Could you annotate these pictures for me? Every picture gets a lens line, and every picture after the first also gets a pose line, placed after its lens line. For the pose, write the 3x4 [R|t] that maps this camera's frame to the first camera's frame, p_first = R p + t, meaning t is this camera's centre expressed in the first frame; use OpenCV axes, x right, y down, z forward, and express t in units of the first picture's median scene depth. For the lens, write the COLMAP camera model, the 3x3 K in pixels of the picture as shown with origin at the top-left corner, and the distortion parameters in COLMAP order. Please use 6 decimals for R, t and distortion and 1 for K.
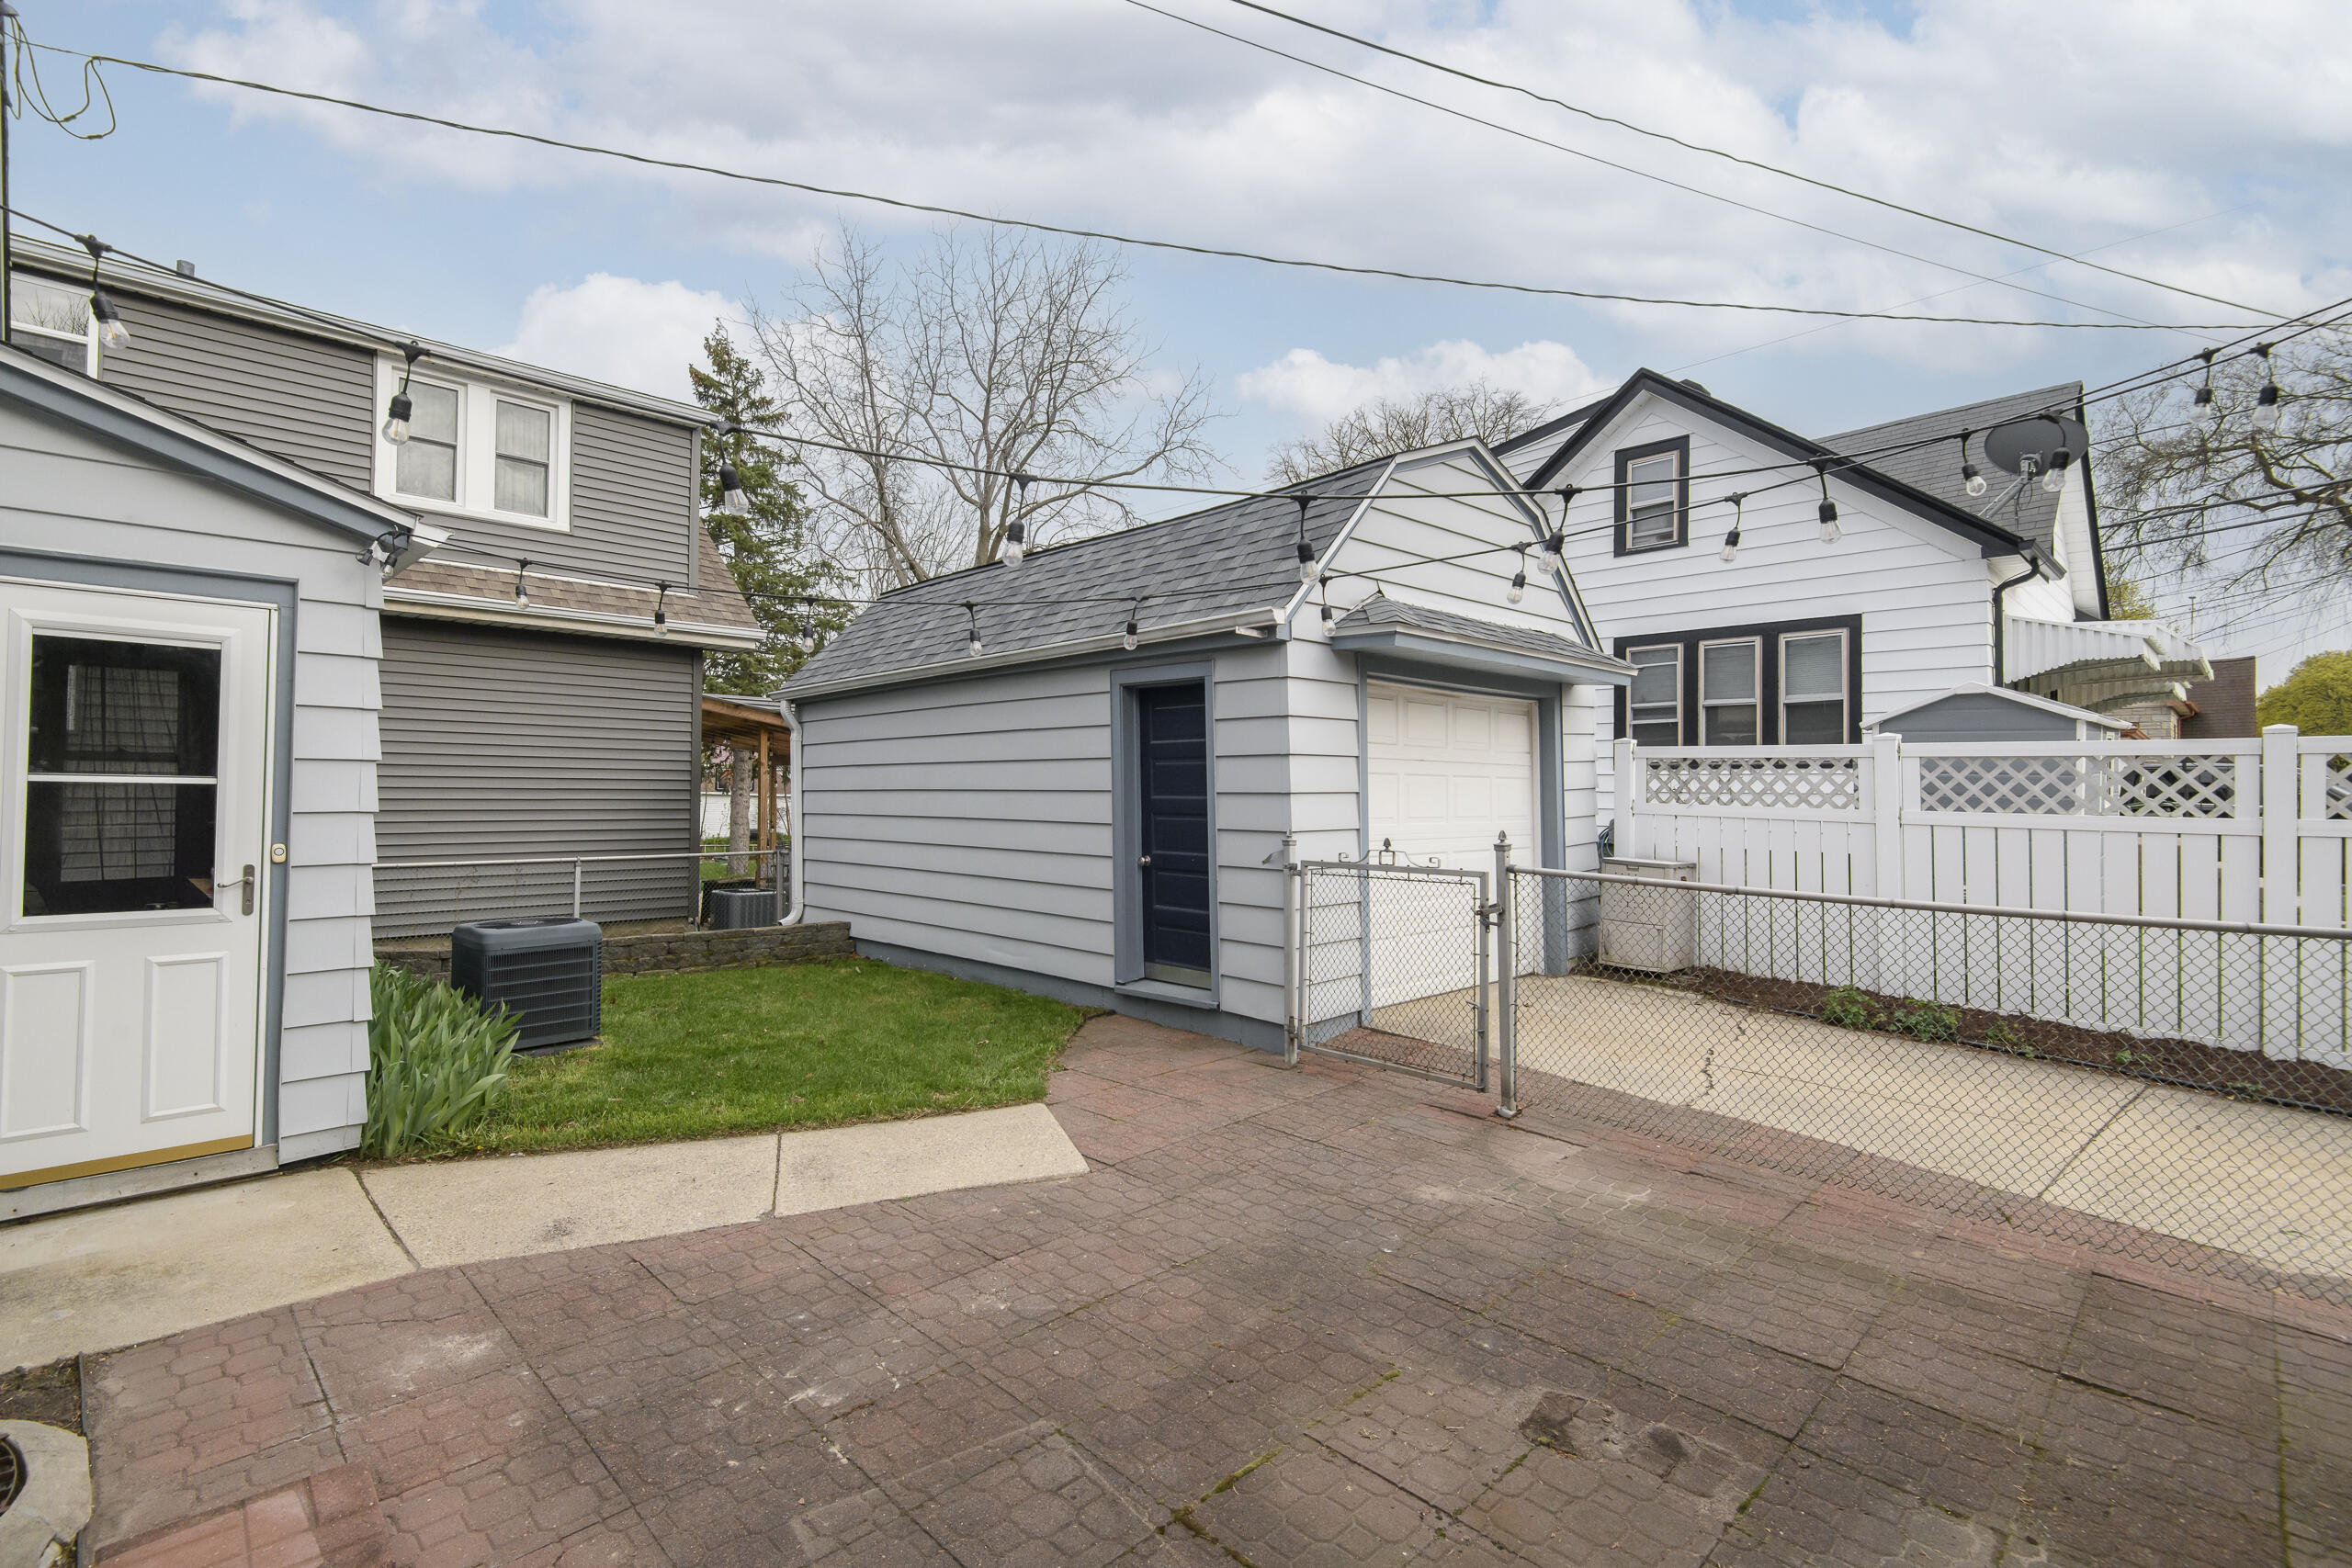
lens RADIAL K [[1088.1, 0, 1174.4], [0, 1088.1, 803.6], [0, 0, 1]] dist [0.009483, -0.005249]
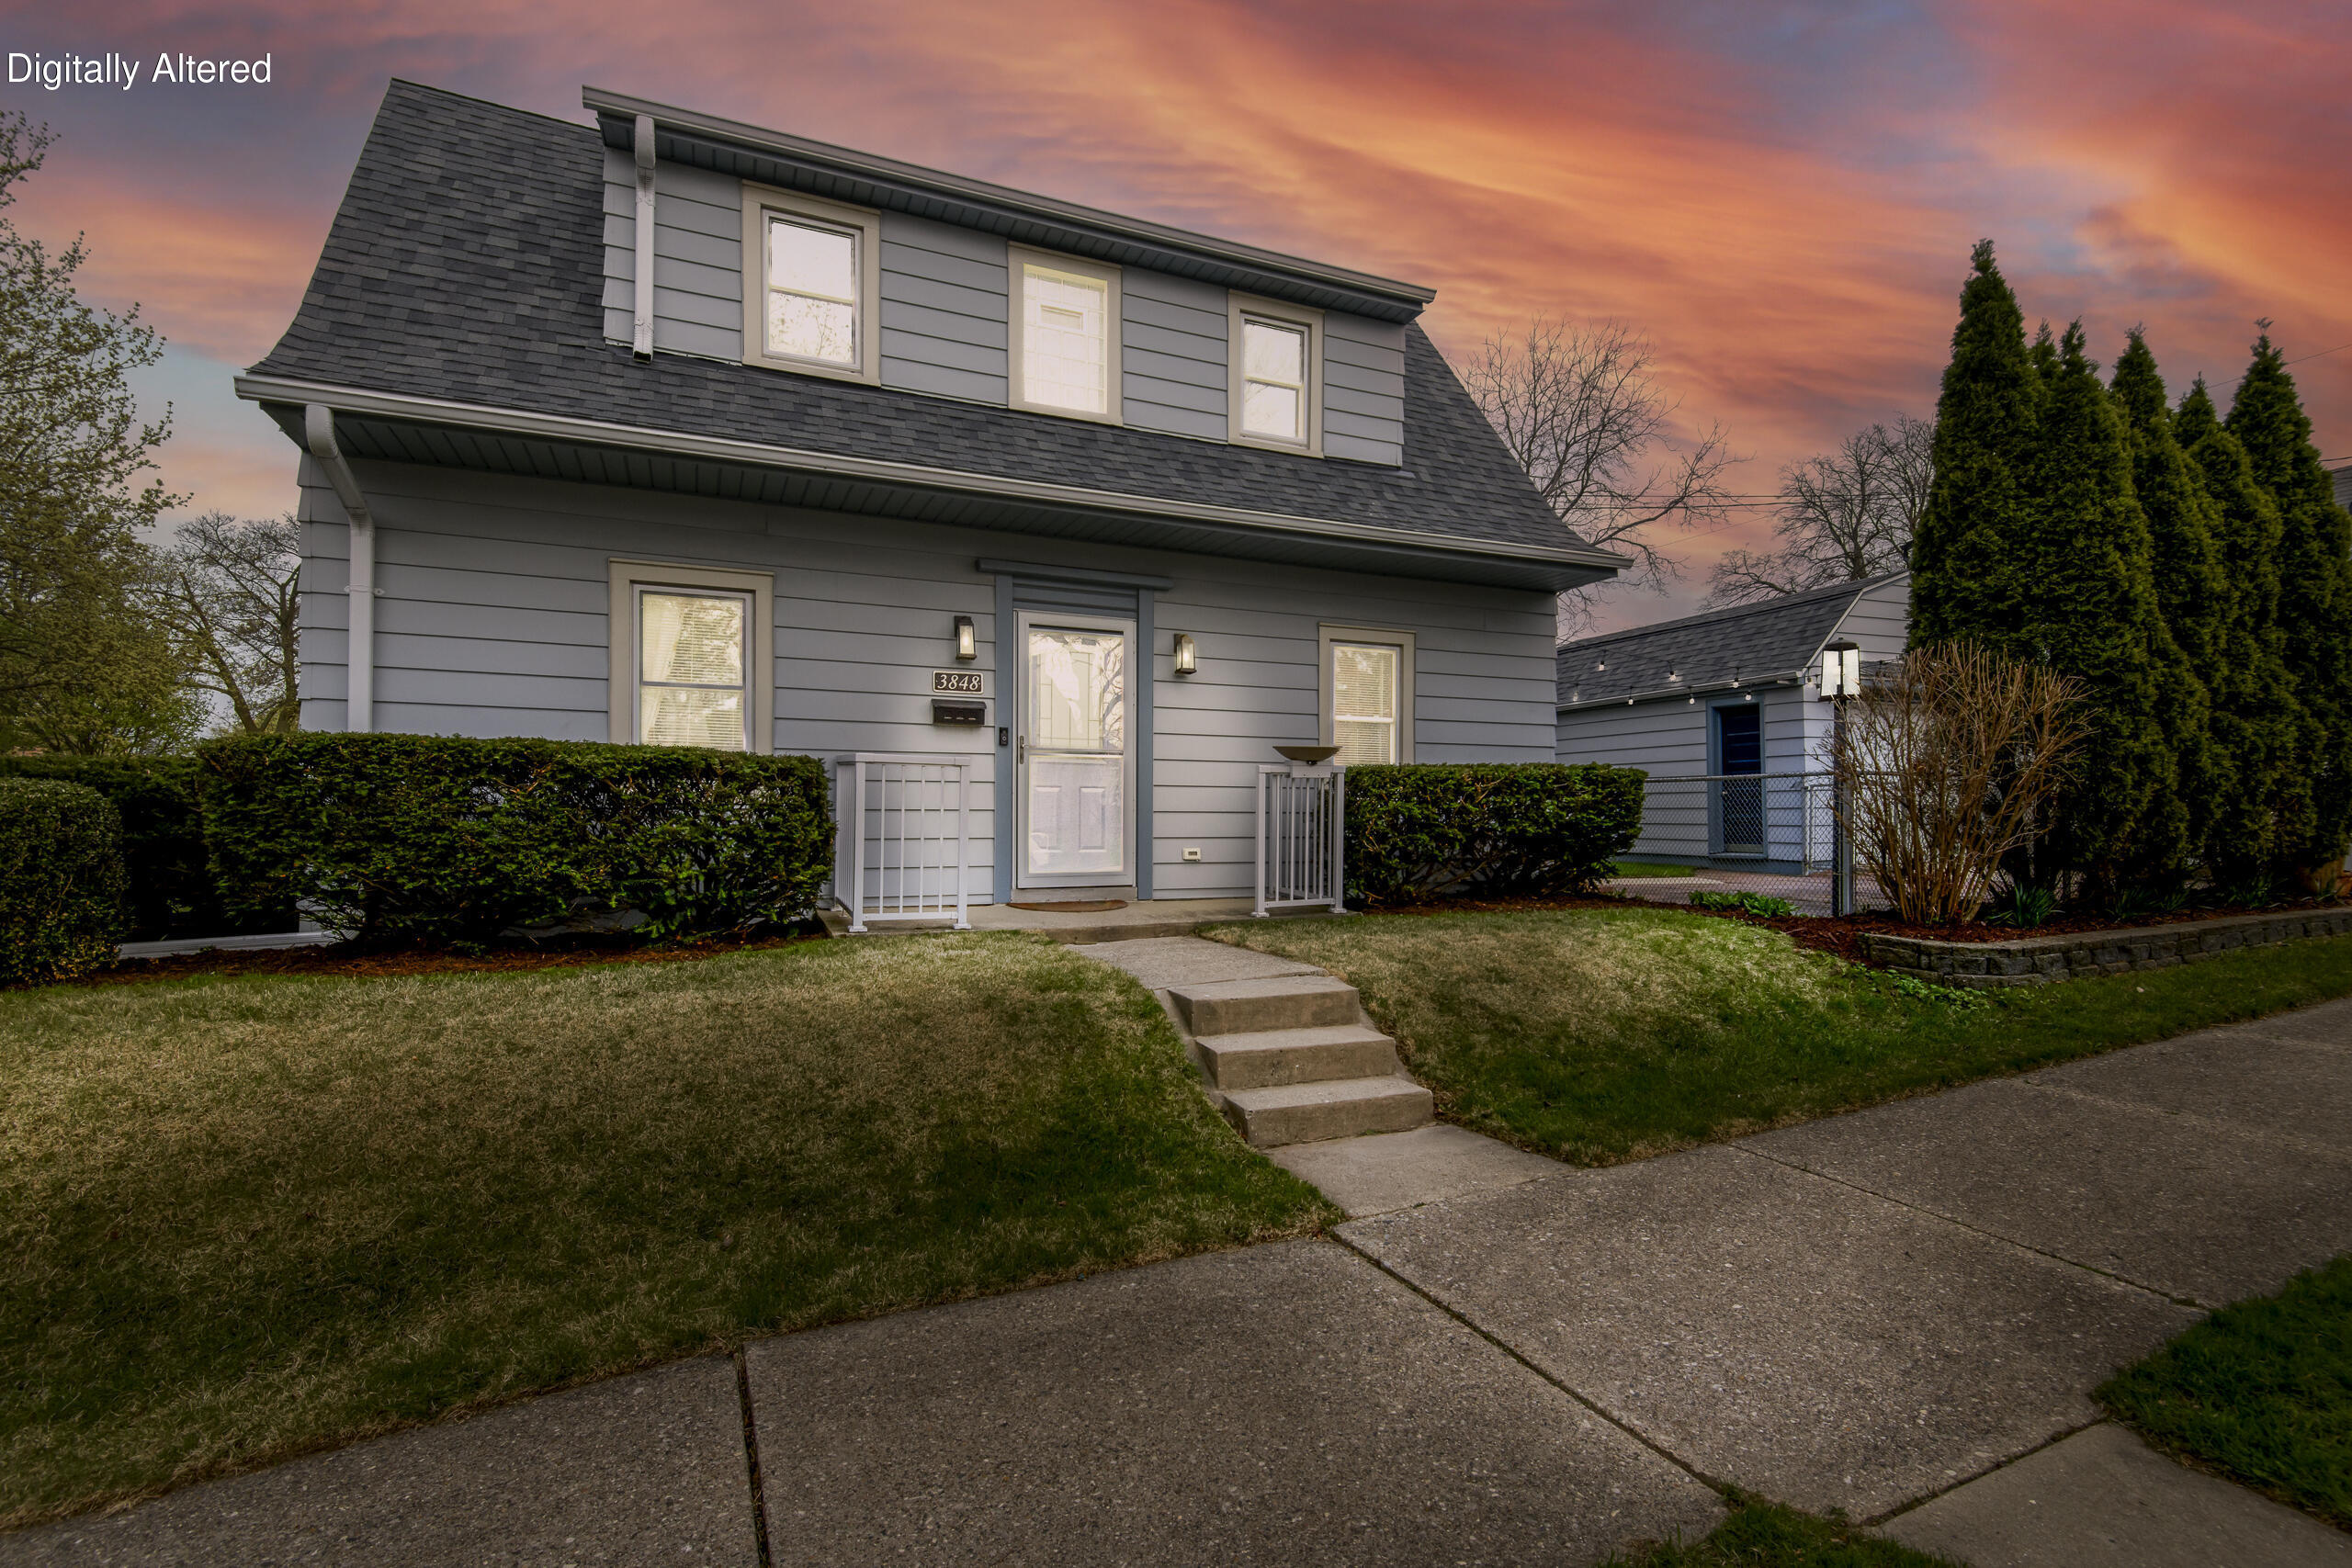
lens RADIAL K [[1138.1, 0, 1250.1], [0, 1138.1, 824.4], [0, 0, 1]] dist [0.010042, -0.001729]
pose [[0.940724, -0.003299, -0.339156, -0.037977], [0.003293, 0.999994, -0.000591, 0.029414], [0.339156, -0.000561, 0.940730, -0.353856]]
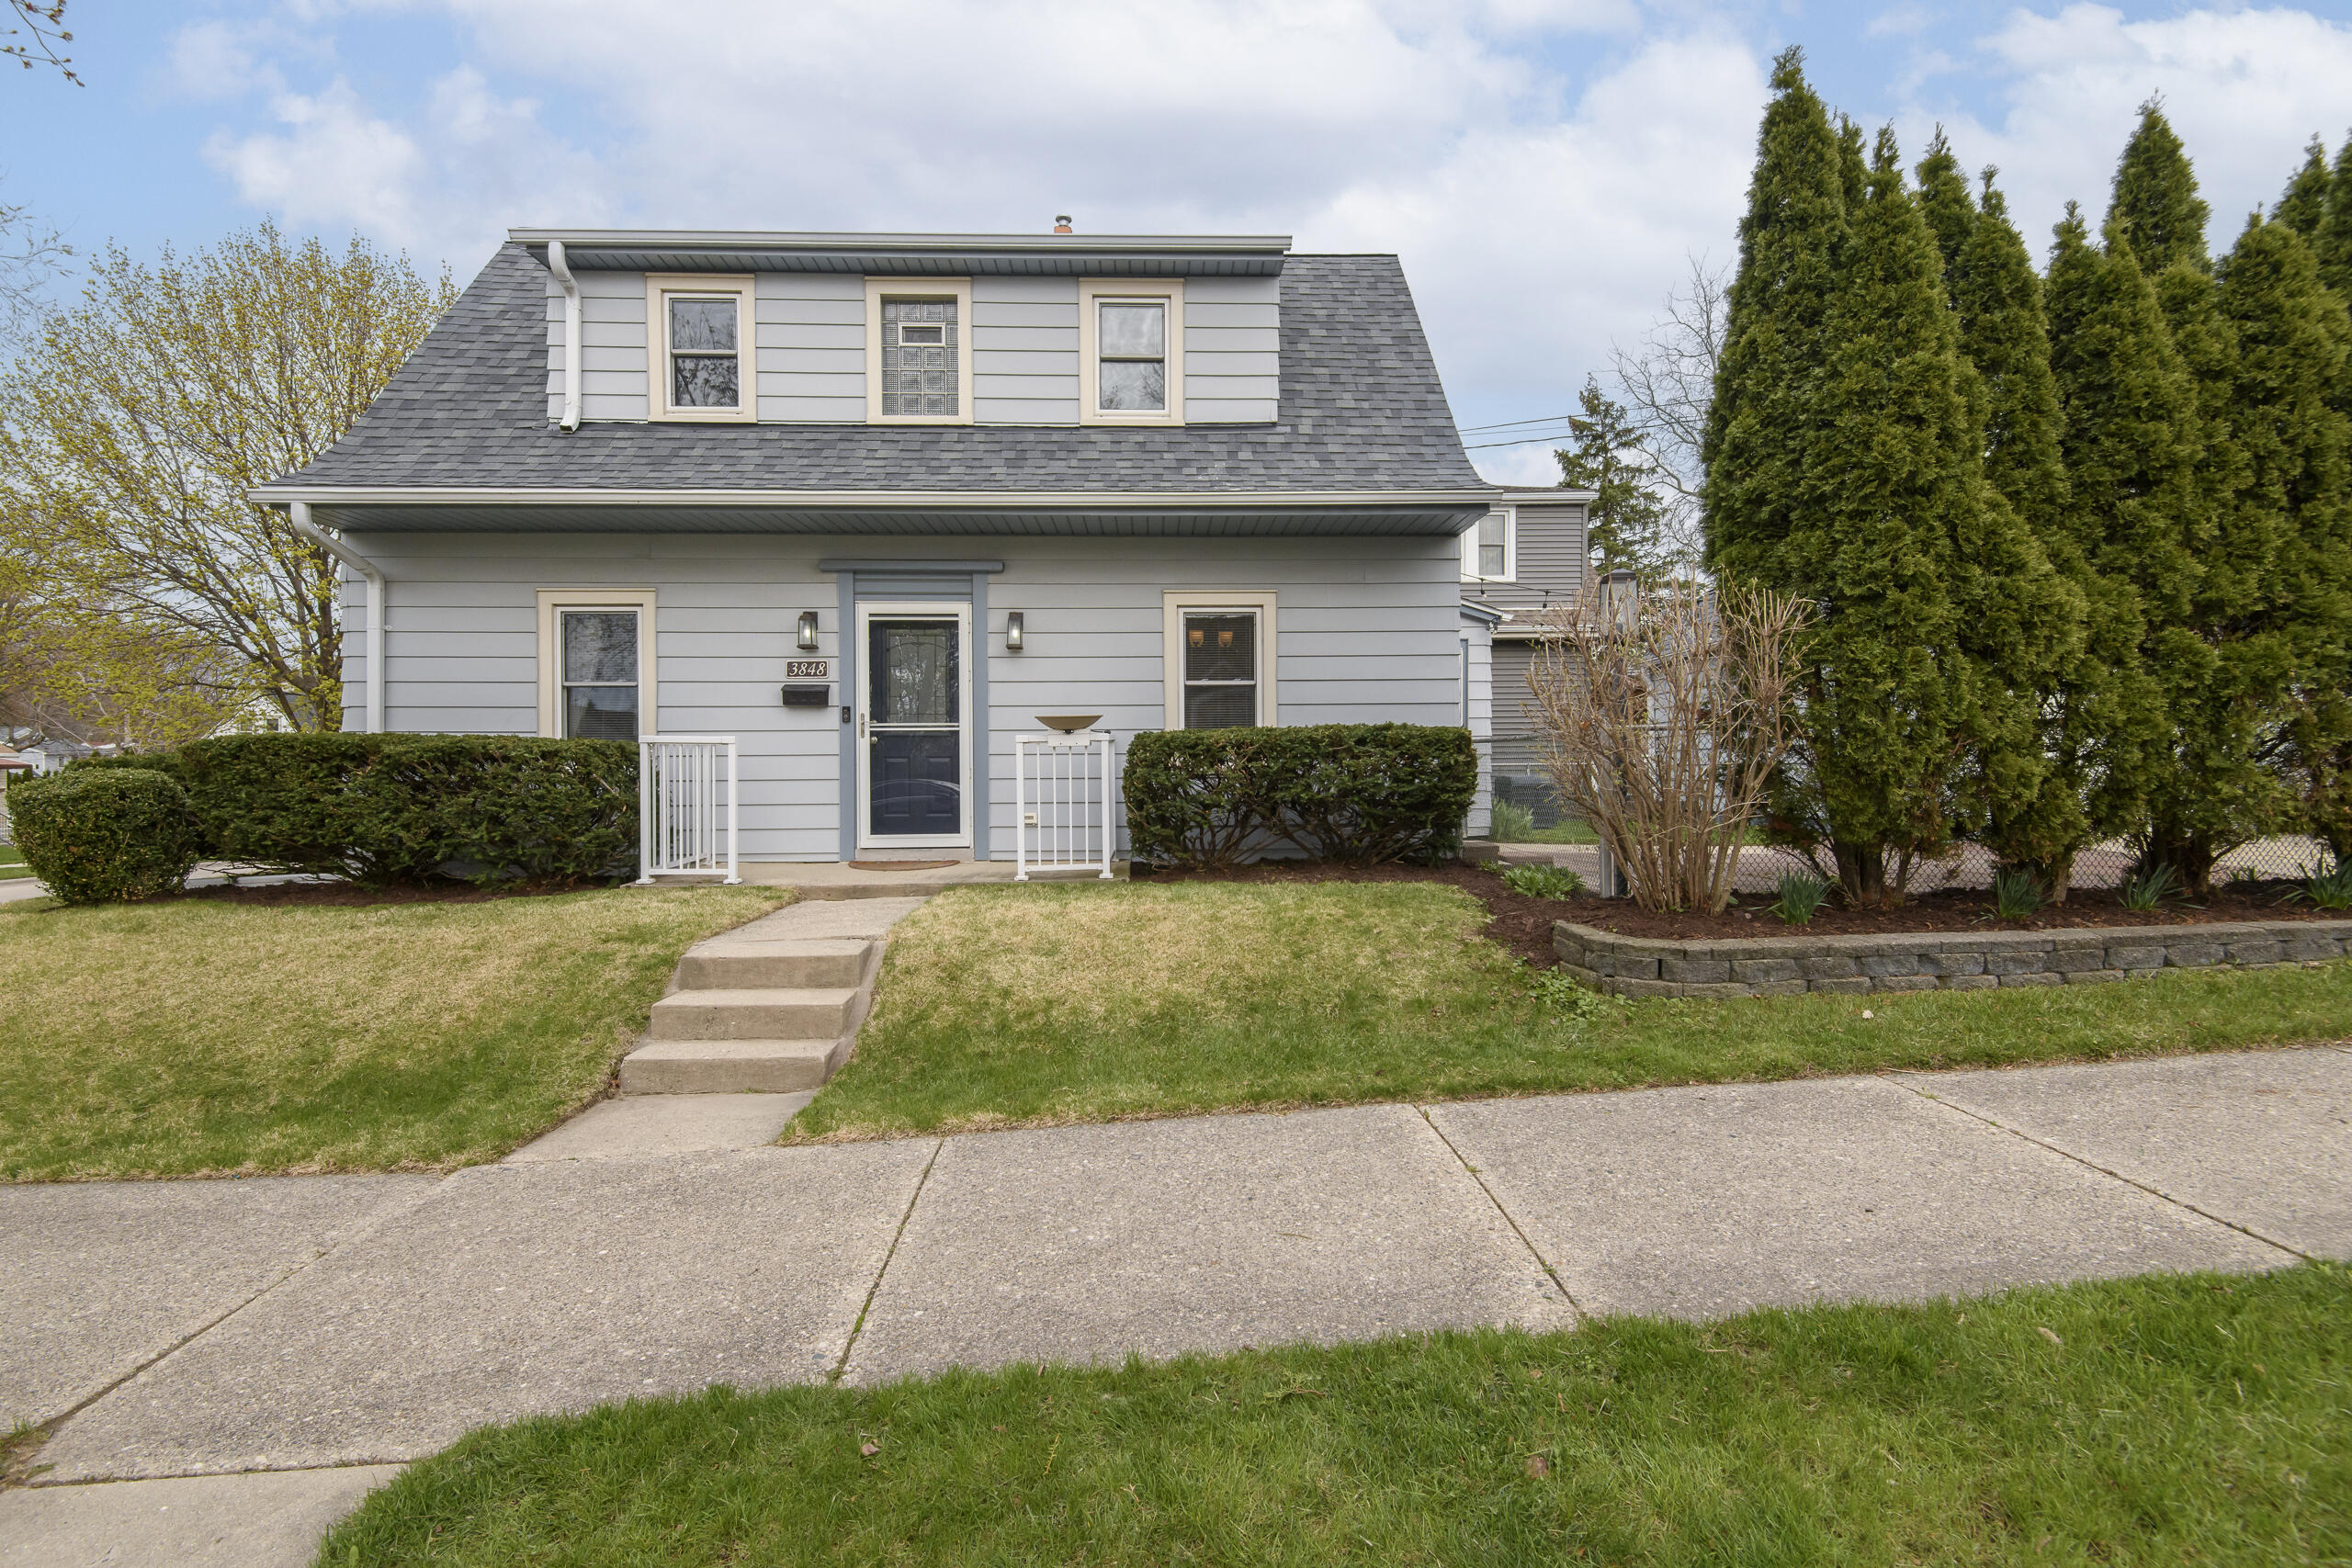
lens RADIAL K [[1088.1, 0, 1176.9], [0, 1088.1, 781.2], [0, 0, 1]] dist [0.009483, -0.005249]
pose [[0.729051, -0.008201, -0.684411, 0.097929], [0.010343, 0.999946, -0.000964, 0.027089], [0.684382, -0.006376, 0.729096, -0.261354]]
